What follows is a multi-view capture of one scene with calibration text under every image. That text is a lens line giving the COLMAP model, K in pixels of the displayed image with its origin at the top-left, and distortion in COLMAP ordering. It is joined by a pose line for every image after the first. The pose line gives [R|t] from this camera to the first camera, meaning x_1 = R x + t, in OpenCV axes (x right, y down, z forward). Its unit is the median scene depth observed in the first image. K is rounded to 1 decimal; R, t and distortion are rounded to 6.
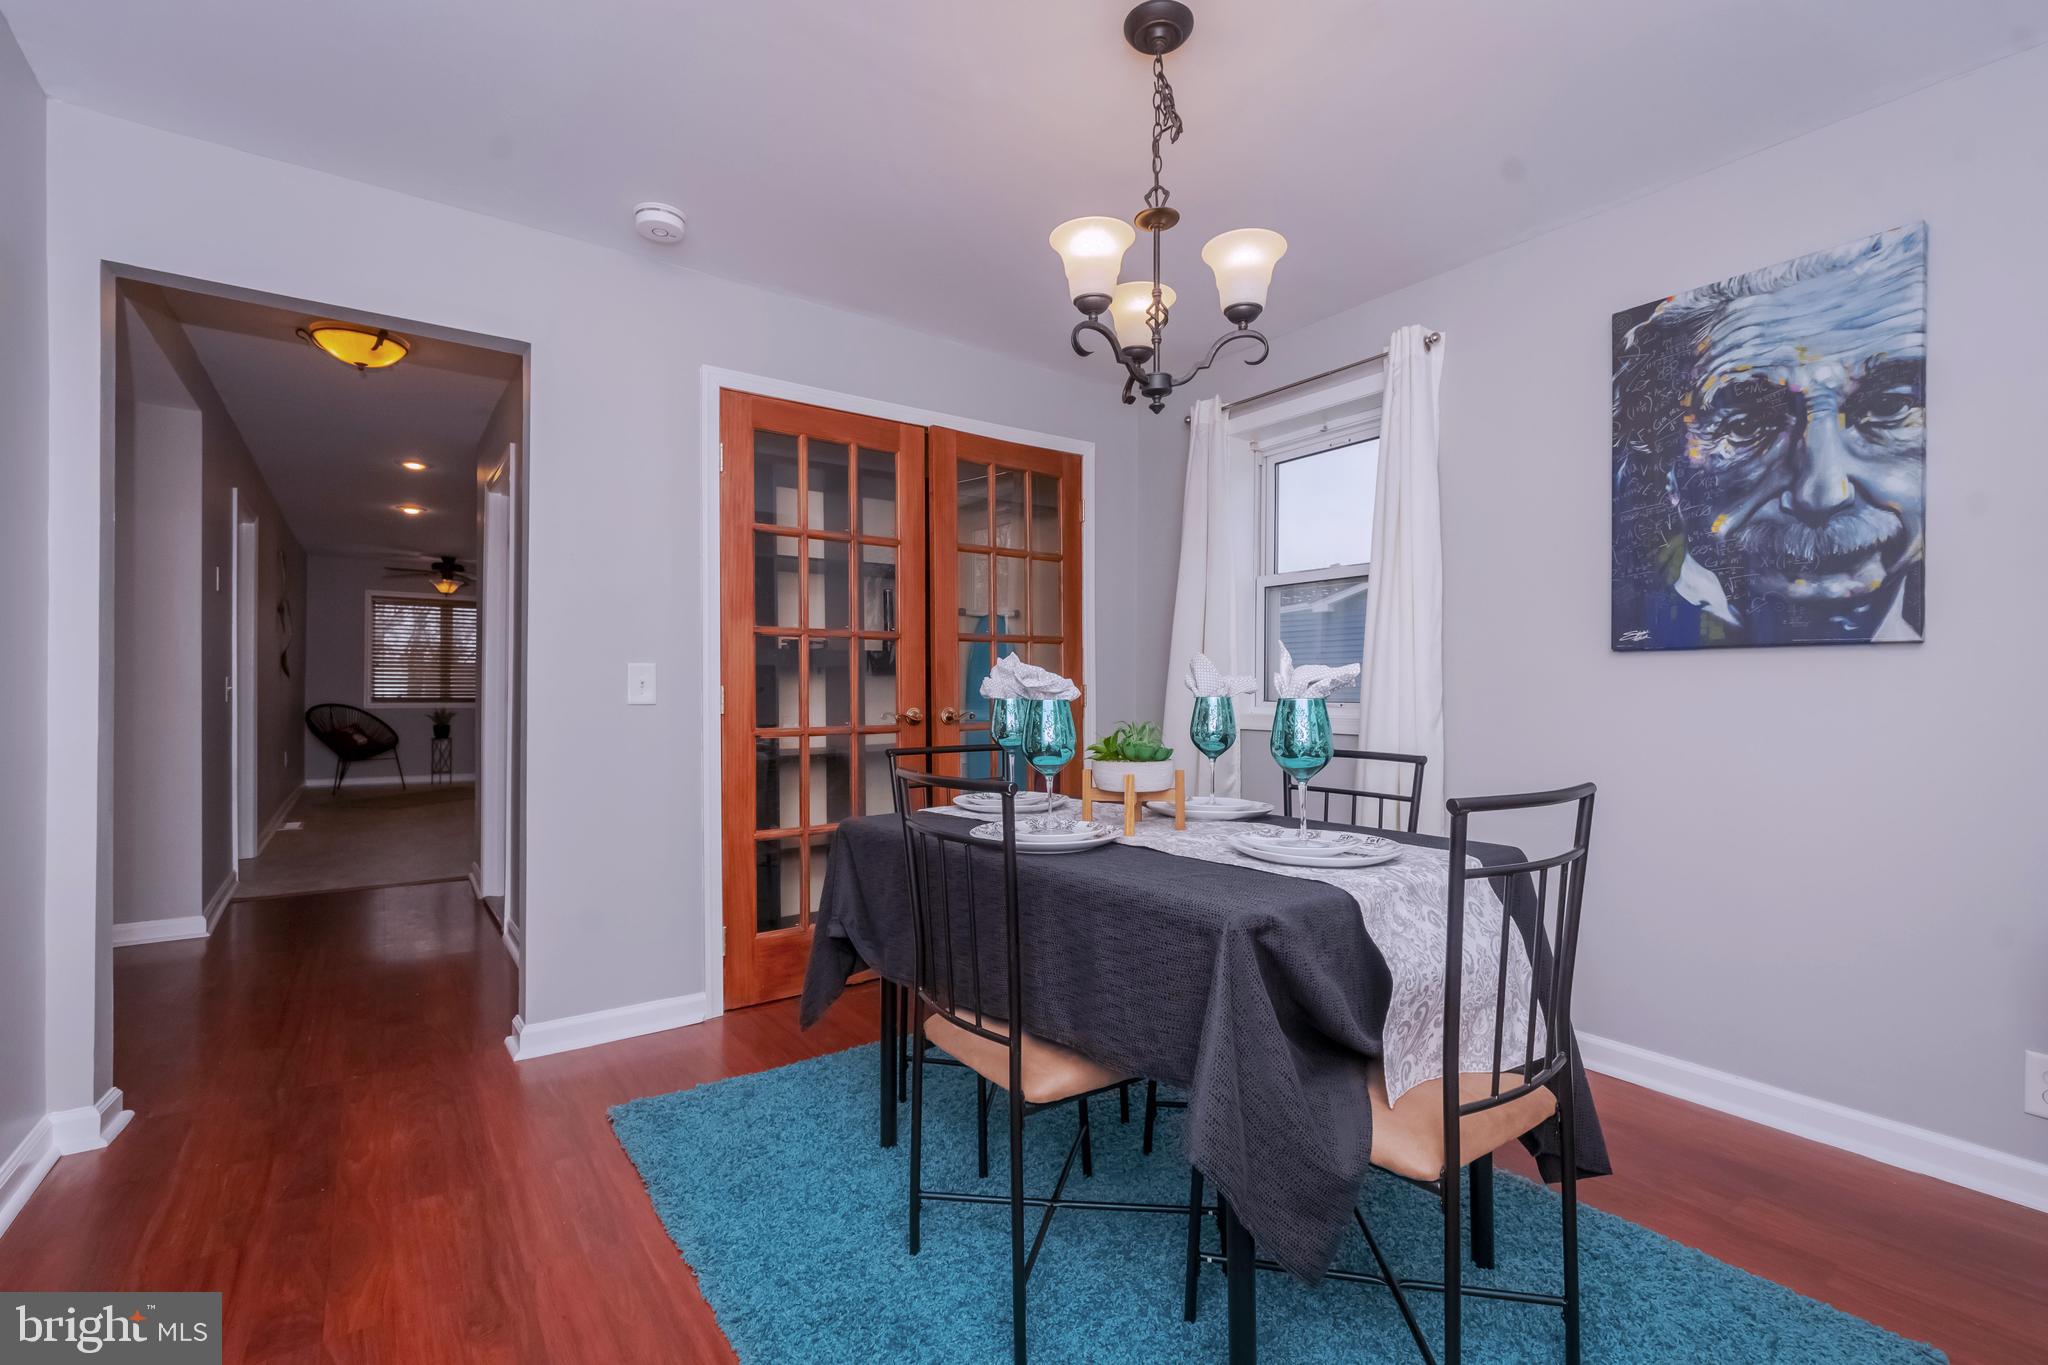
lens RADIAL K [[937.2, 0, 1022.4], [0, 937.2, 689.3], [0, 0, 1]] dist [0.000044, -0.001293]
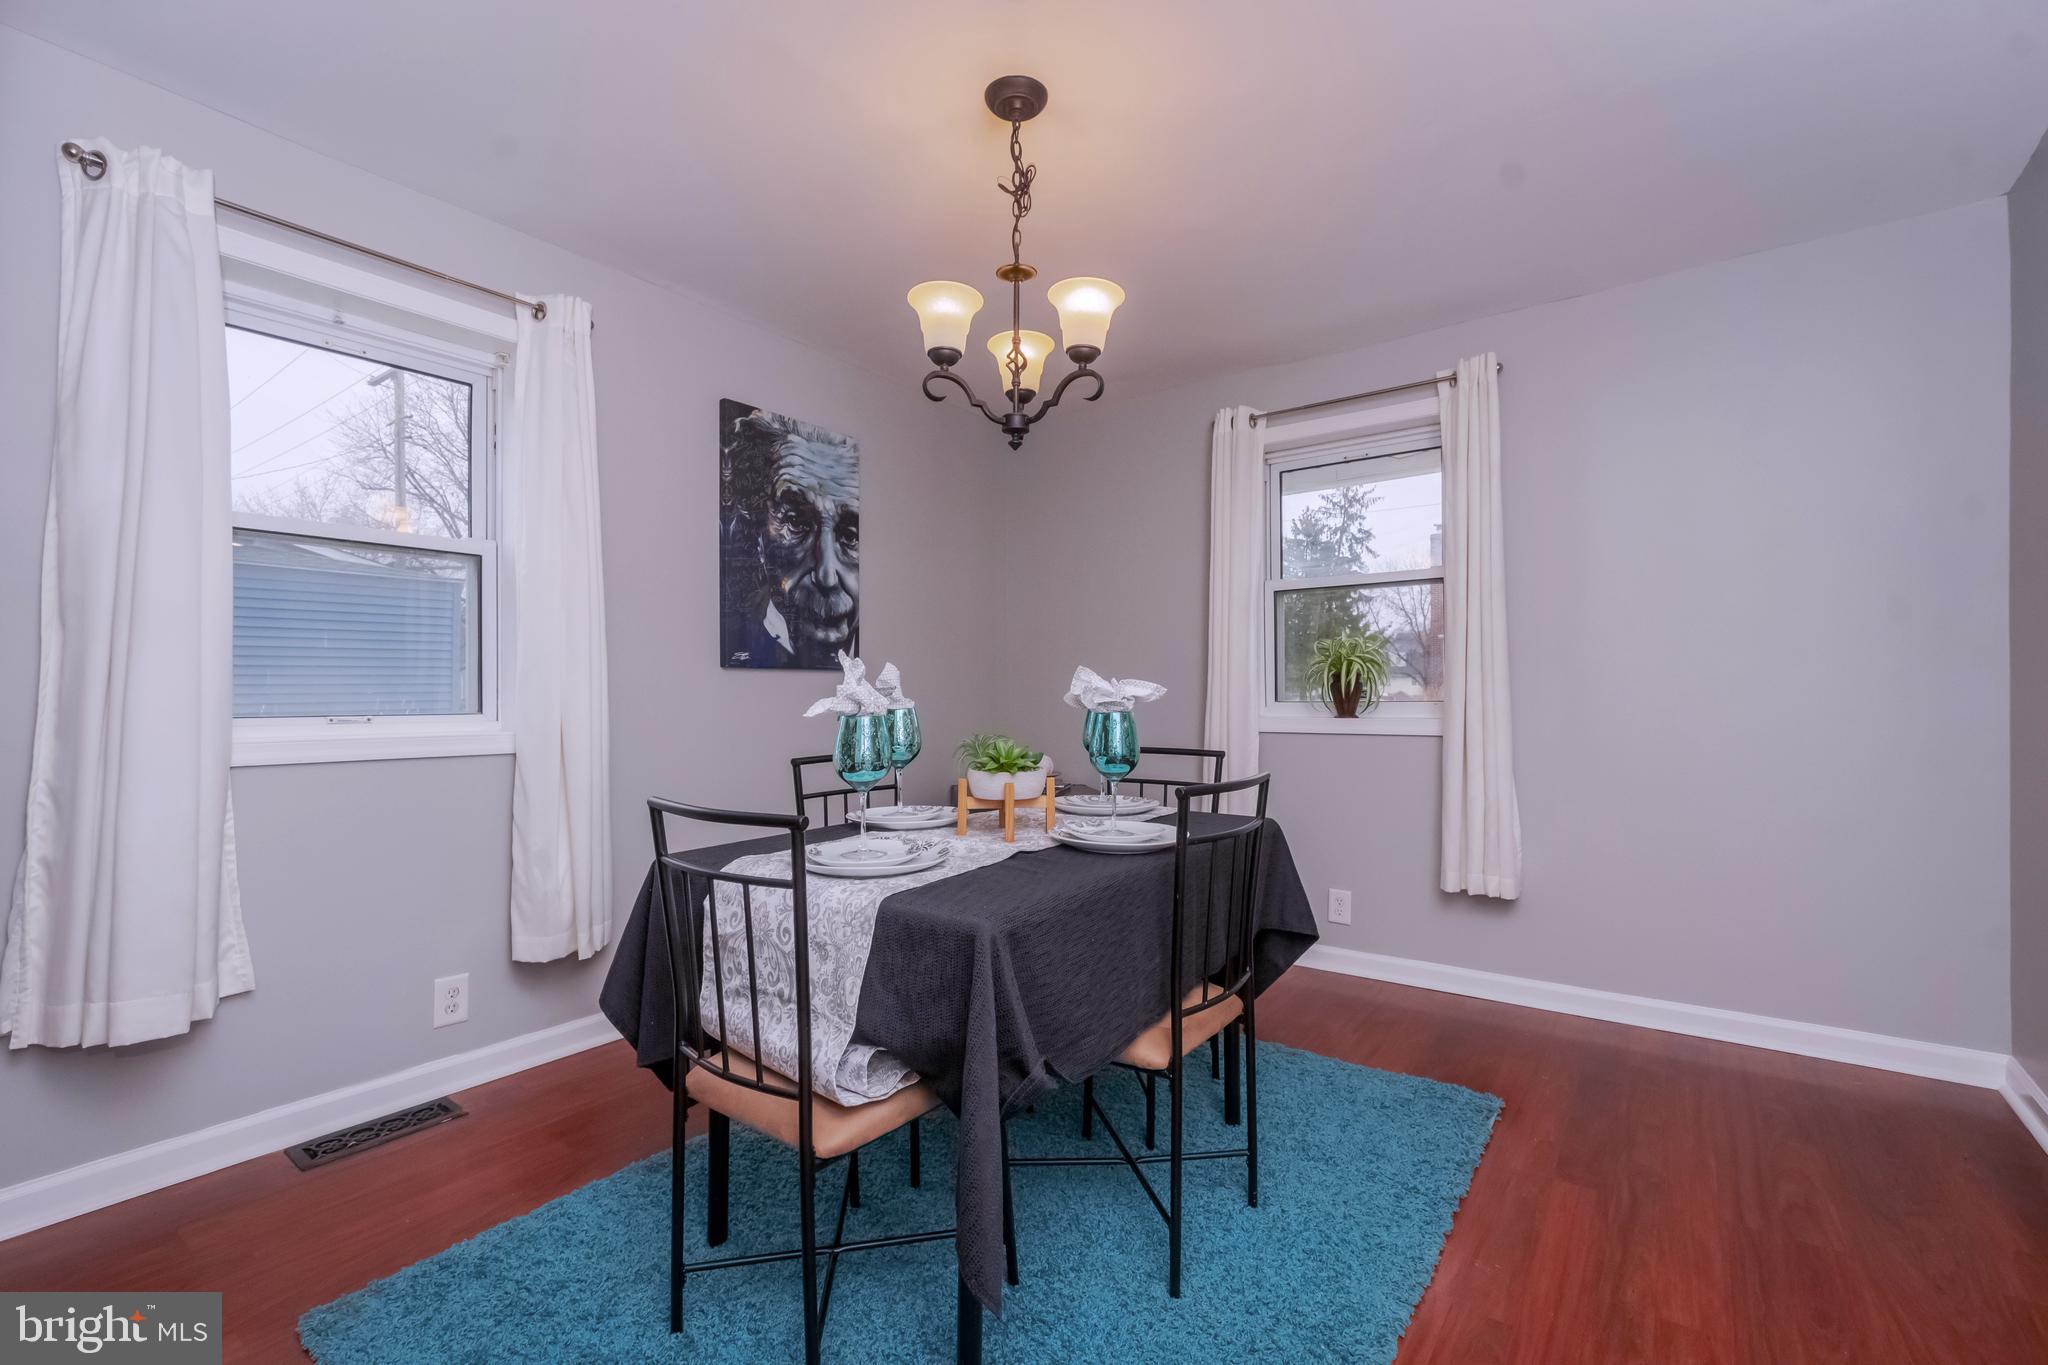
lens RADIAL K [[937.2, 0, 1019.0], [0, 937.2, 683.4], [0, 0, 1]] dist [0.000044, -0.001293]
pose [[-0.339261, 0.006385, 0.940671, -0.758229], [-0.003674, 0.999960, -0.008113, -0.010758], [-0.940685, -0.006209, -0.339224, 1.169766]]
